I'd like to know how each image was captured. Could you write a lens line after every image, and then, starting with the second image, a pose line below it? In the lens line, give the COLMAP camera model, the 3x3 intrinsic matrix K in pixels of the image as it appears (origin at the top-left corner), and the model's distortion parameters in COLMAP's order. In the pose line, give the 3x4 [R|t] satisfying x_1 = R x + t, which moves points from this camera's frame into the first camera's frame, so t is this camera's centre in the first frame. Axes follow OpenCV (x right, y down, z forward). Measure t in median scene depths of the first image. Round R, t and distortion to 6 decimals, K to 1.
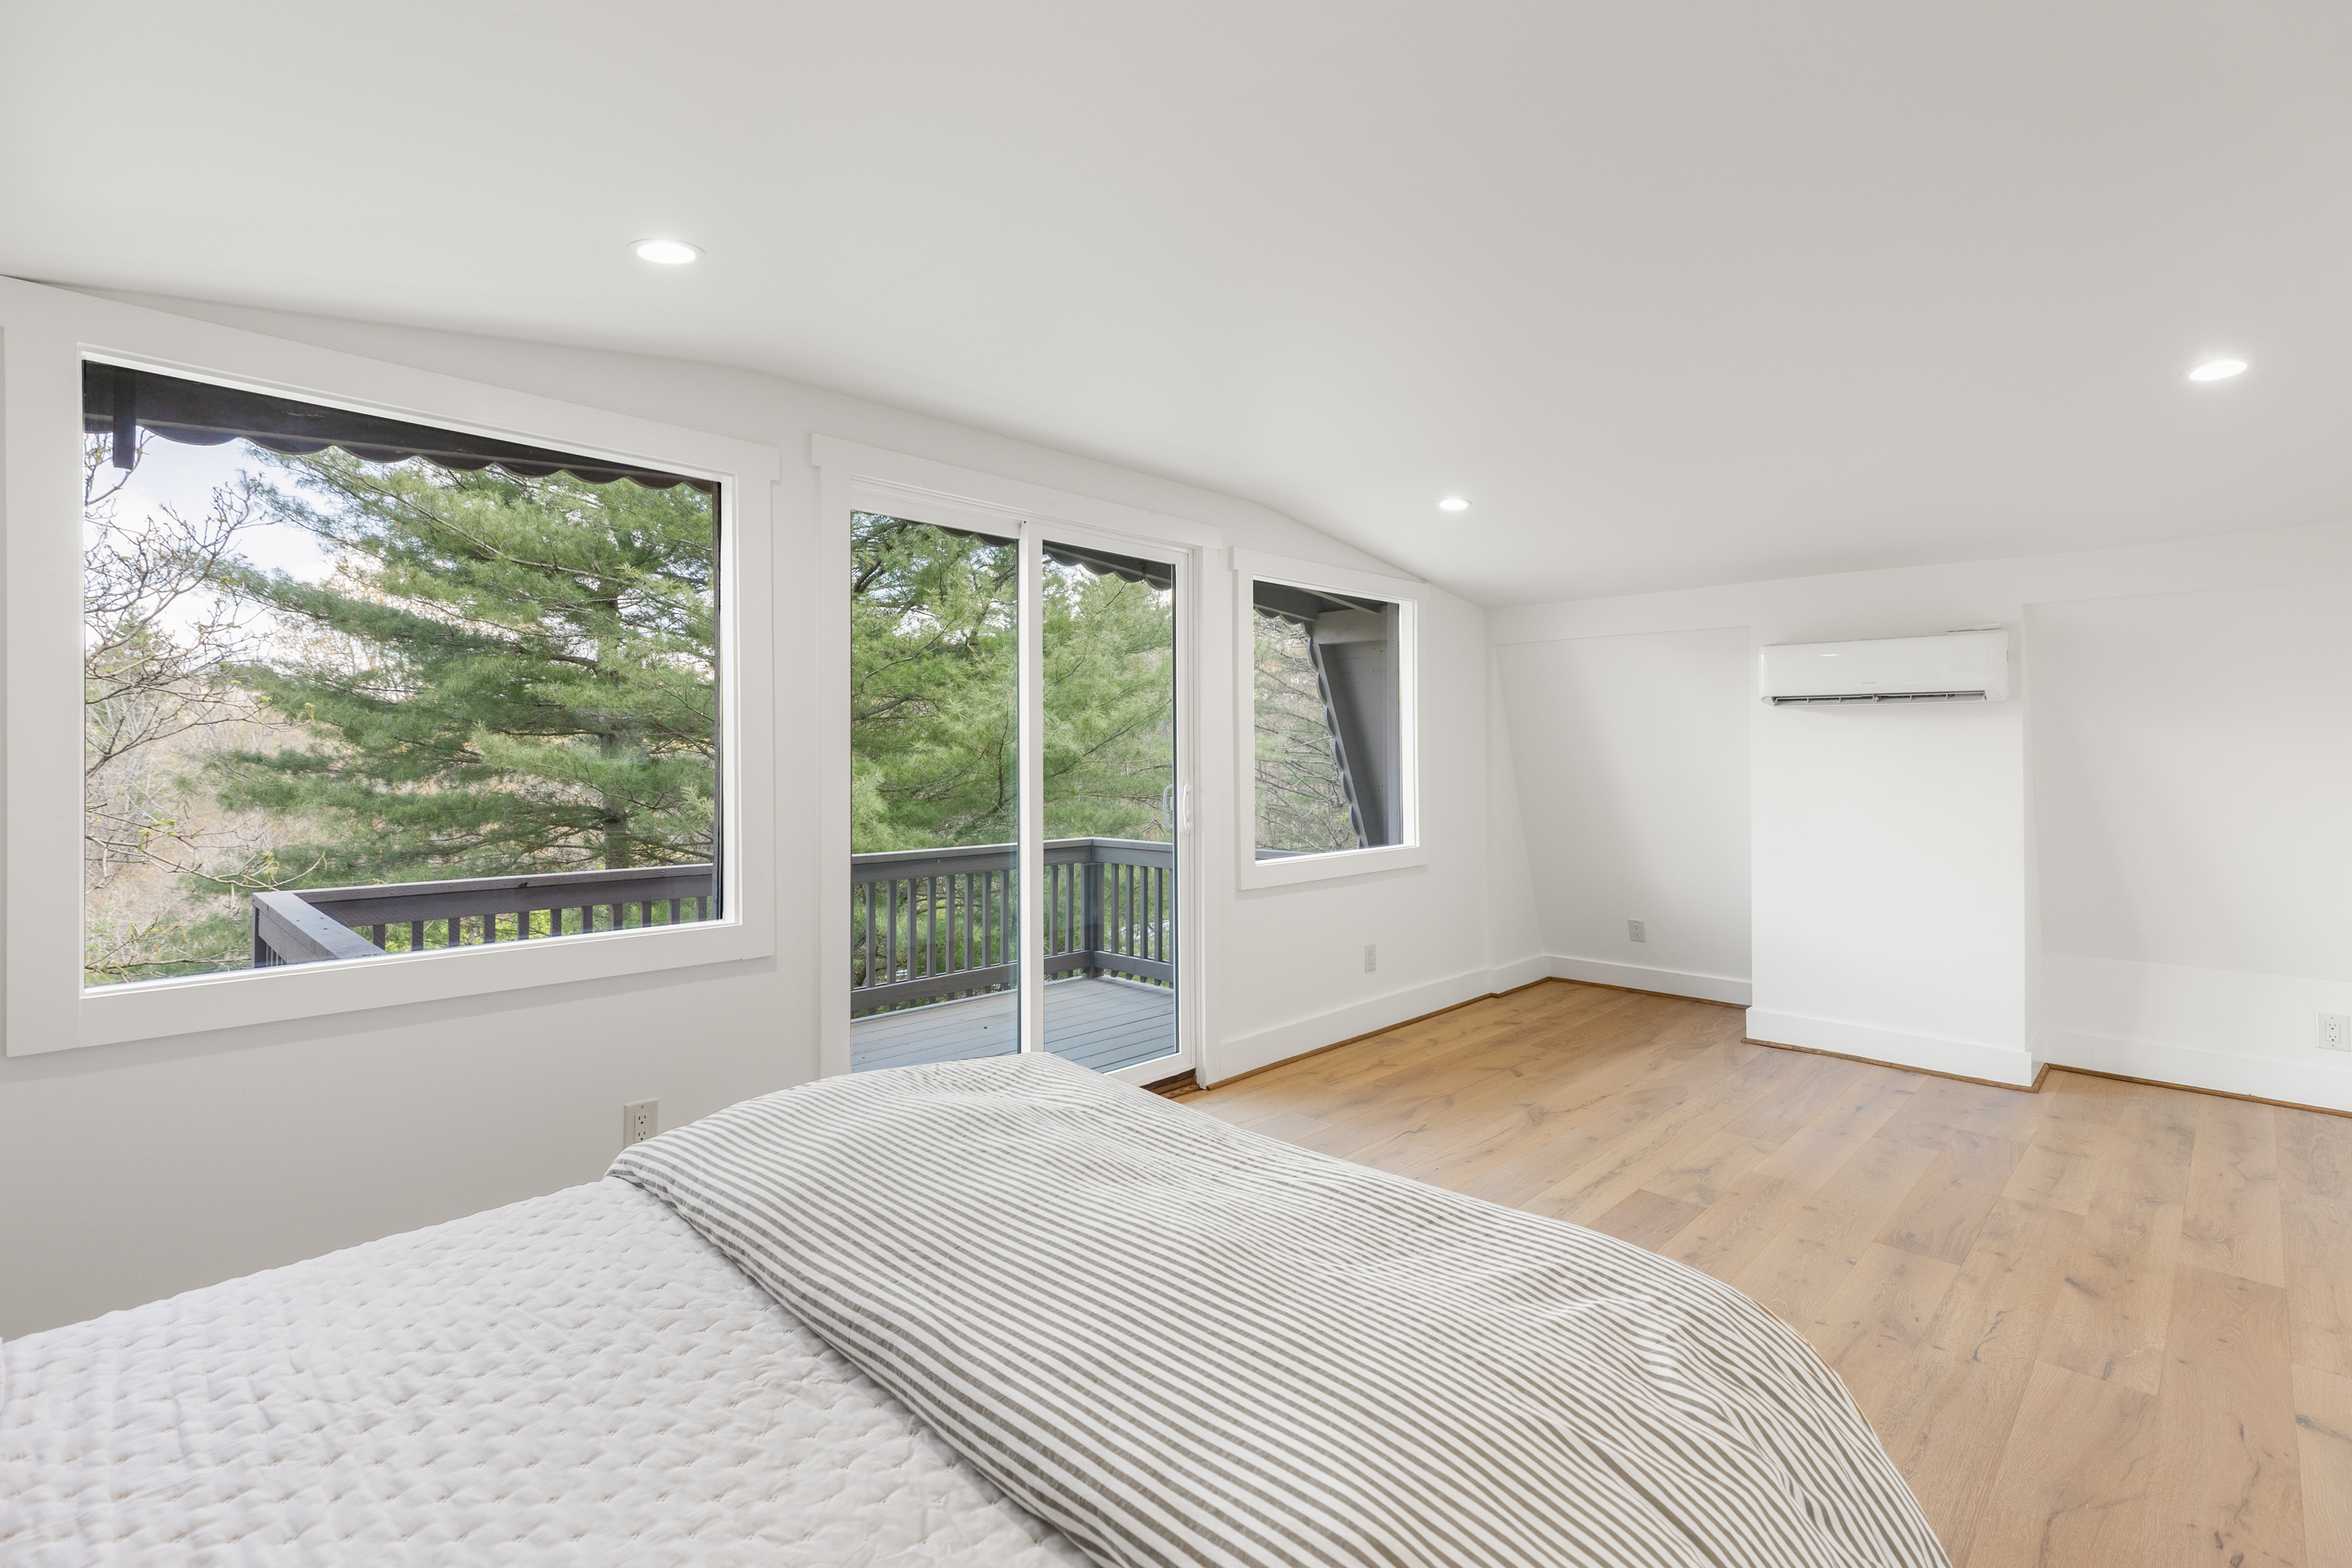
lens RADIAL K [[1104.7, 0, 1162.6], [0, 1104.7, 751.7], [0, 0, 1]] dist [0.010209, -0.000151]
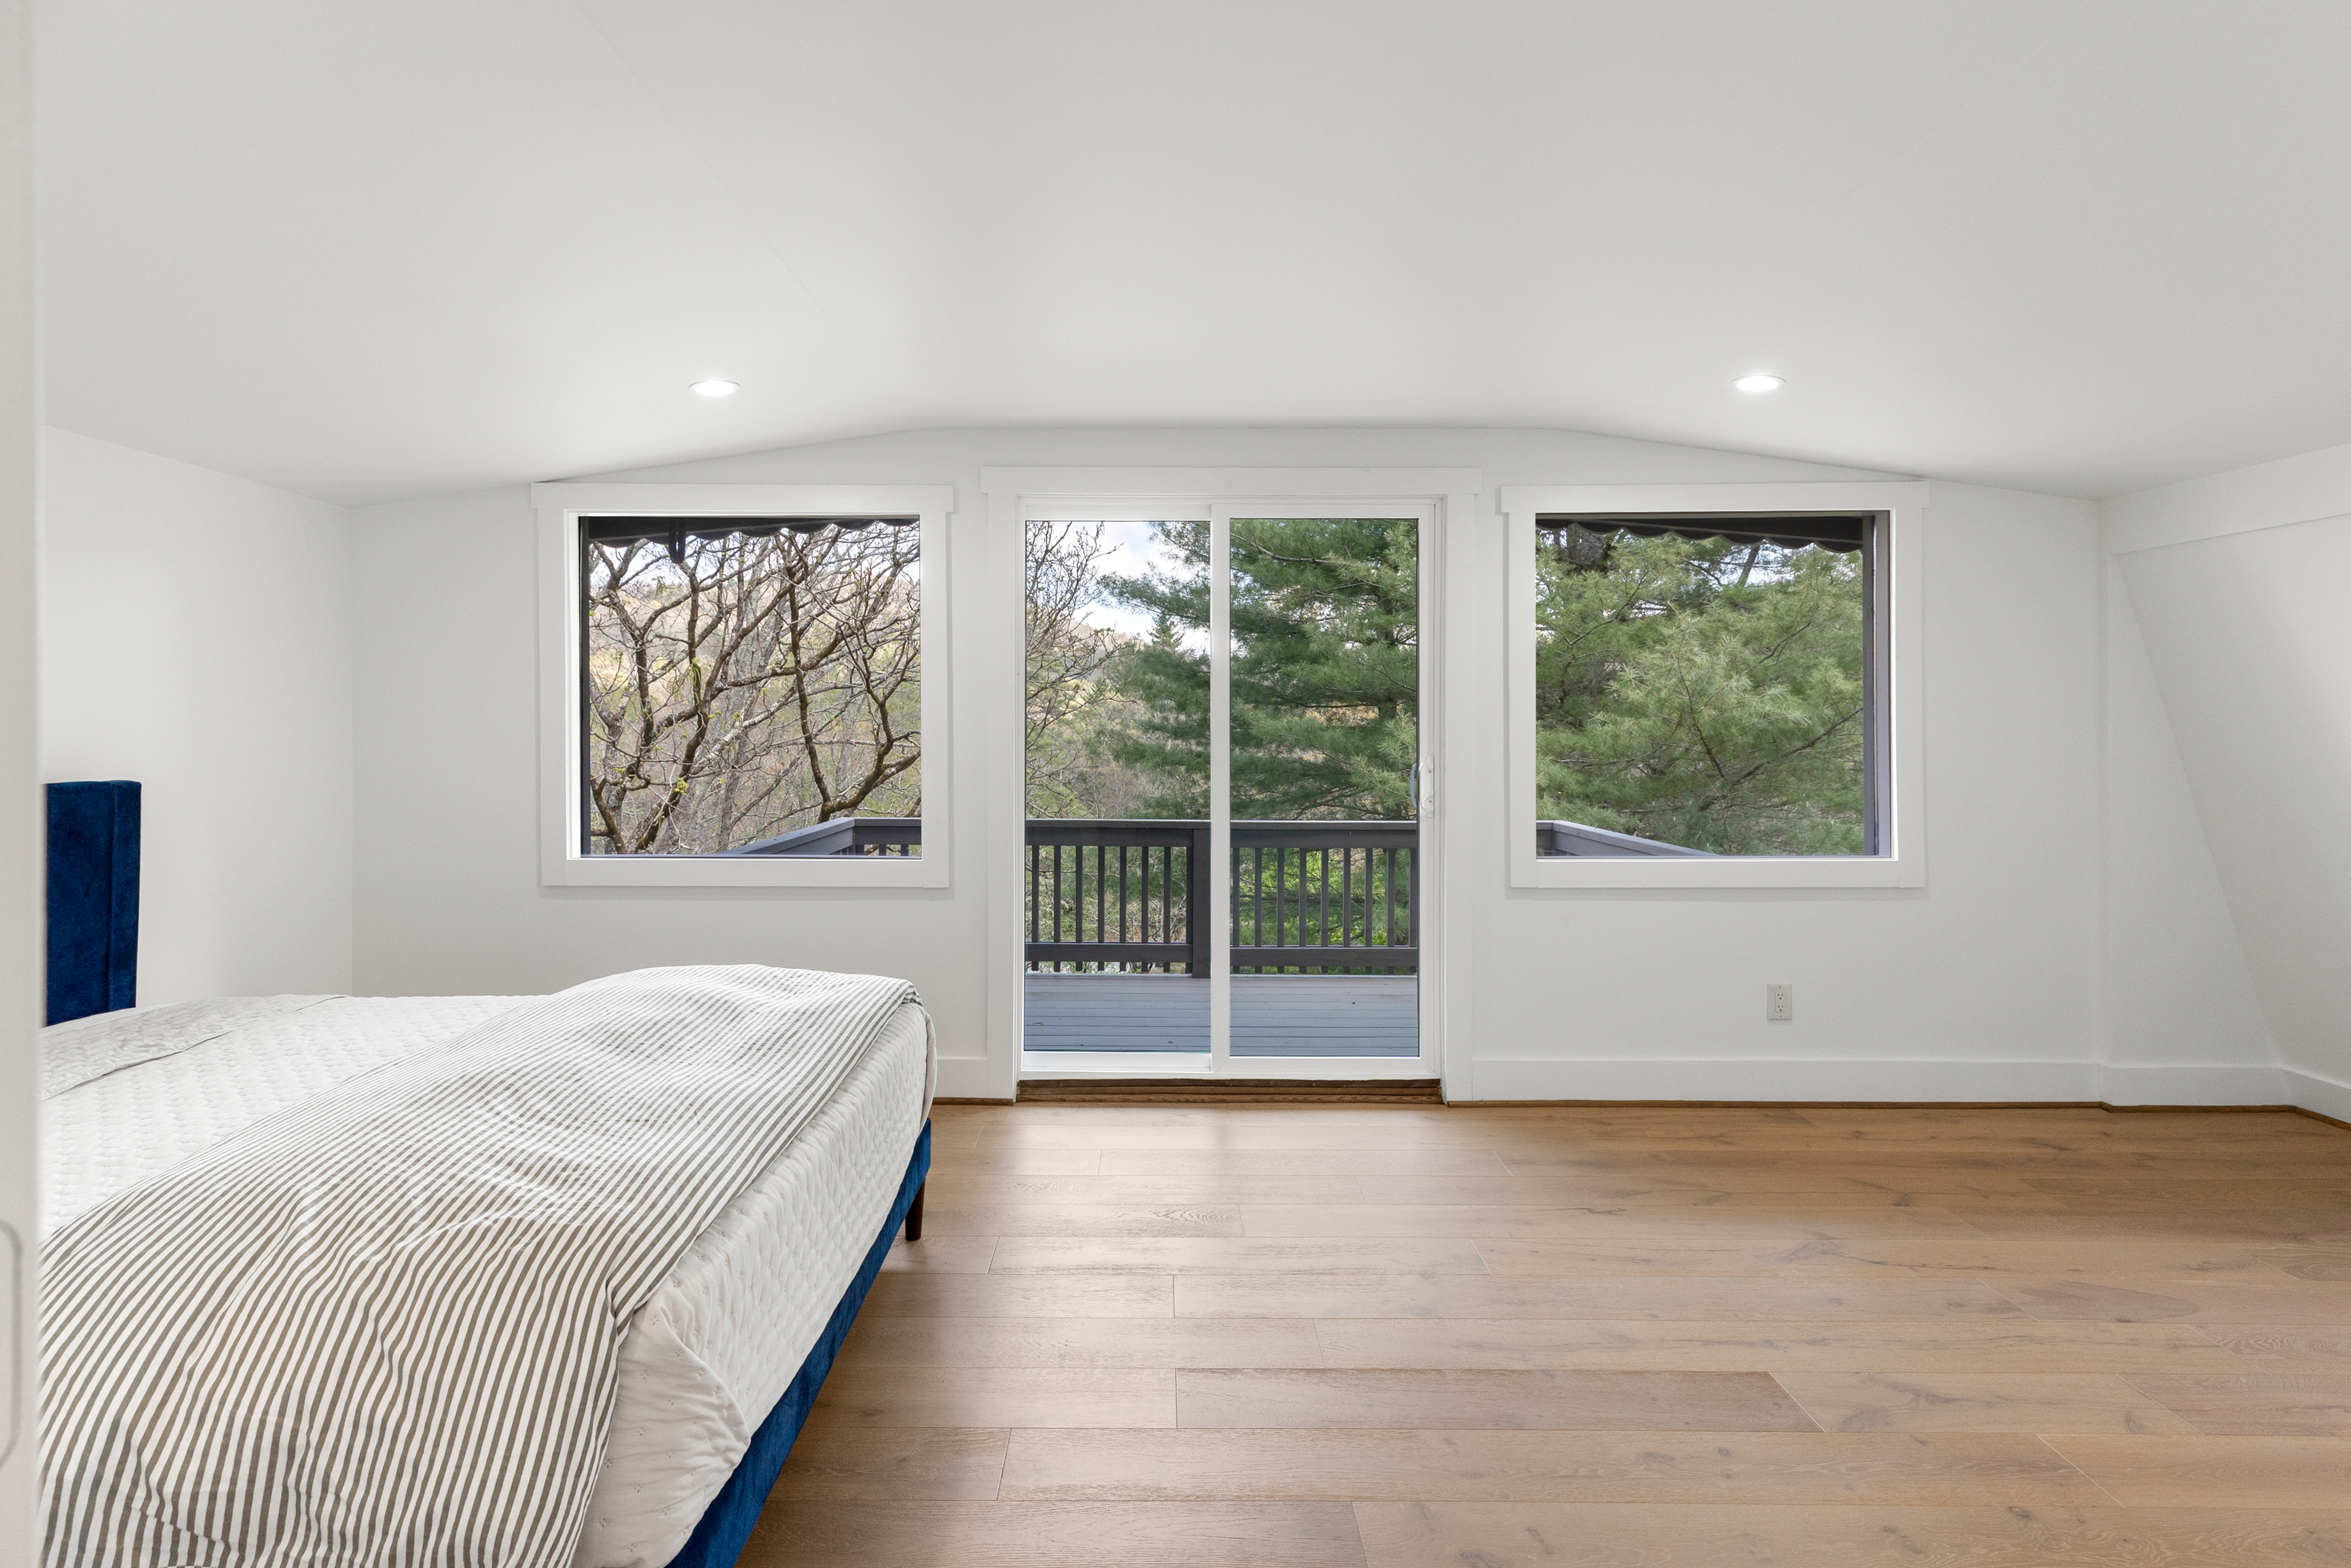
lens RADIAL K [[1119.6, 0, 1116.8], [0, 1119.6, 721.9], [0, 0, 1]] dist [0.001698, -0.000840]
pose [[0.682960, -0.001223, -0.730455, 0.514104], [0.000697, 0.999999, -0.001024, -0.001855], [0.730456, 0.000190, 0.682960, 0.190161]]
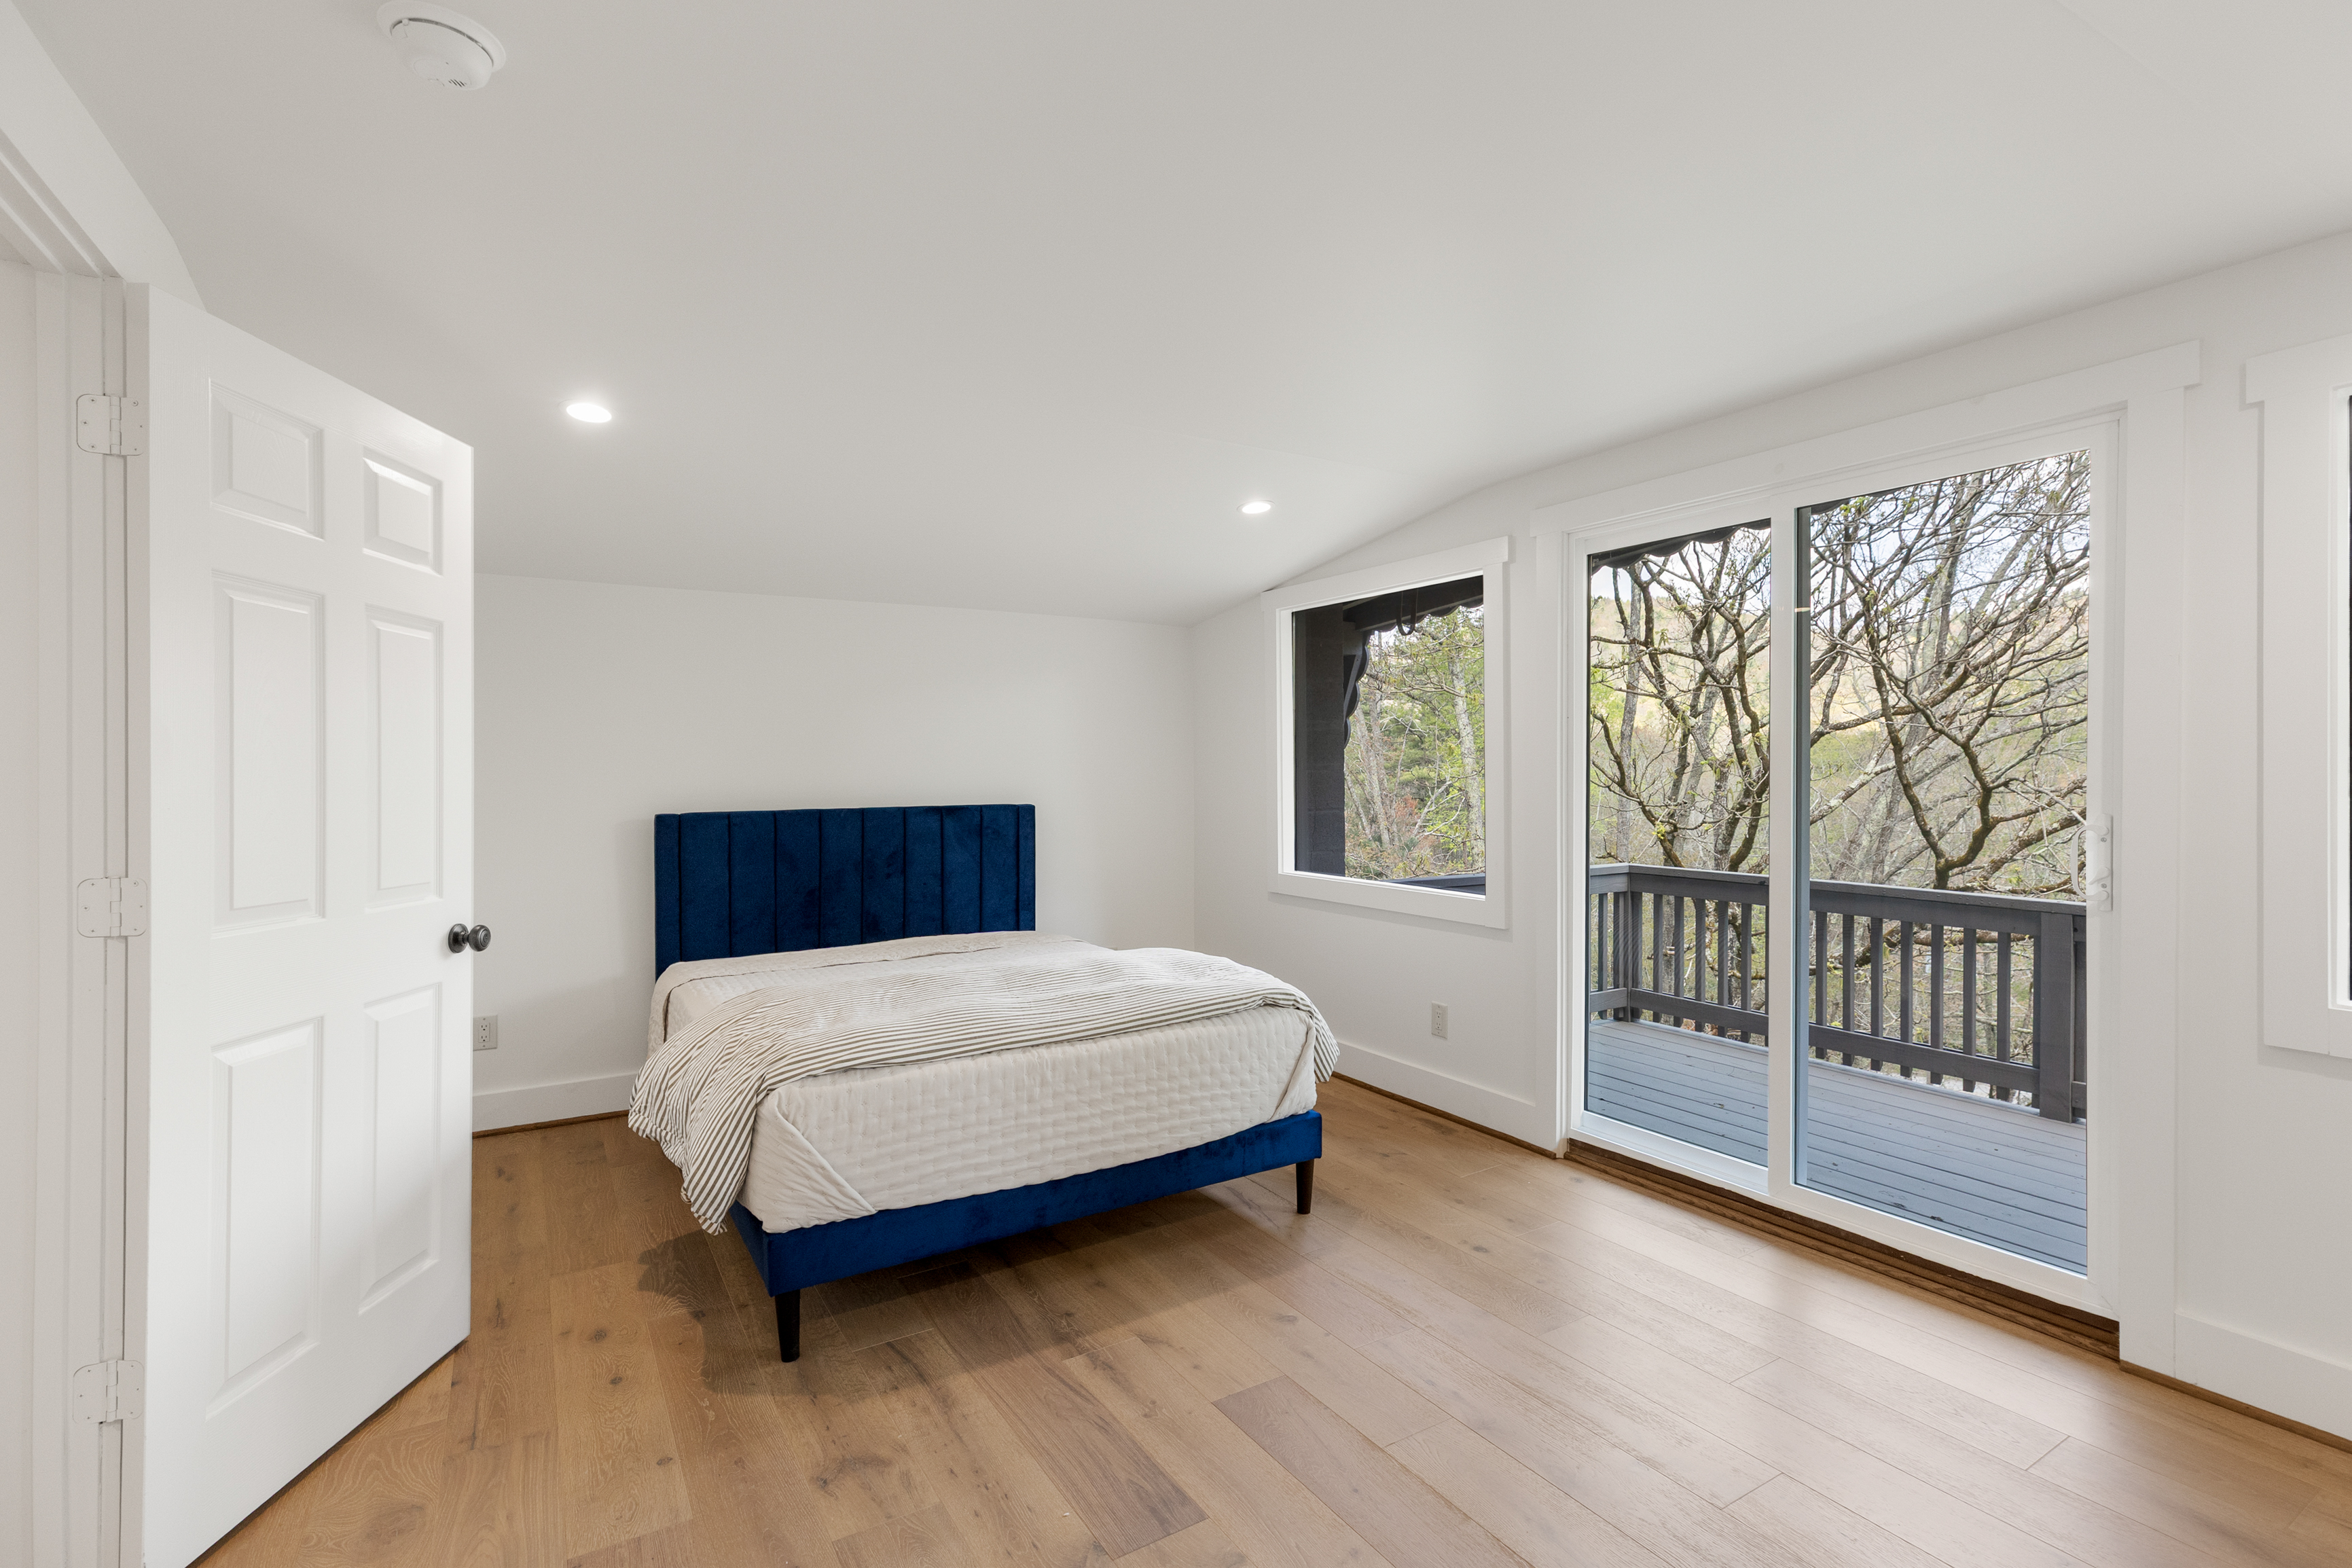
lens RADIAL K [[1079.1, 0, 1172.6], [0, 1079.1, 760.9], [0, 0, 1]] dist [0.004047, -0.000681]
pose [[-0.247046, -0.009476, -0.968957, 0.692098], [0.002151, 0.999944, -0.010327, 0.002444], [0.969001, -0.004636, -0.247012, 0.666890]]
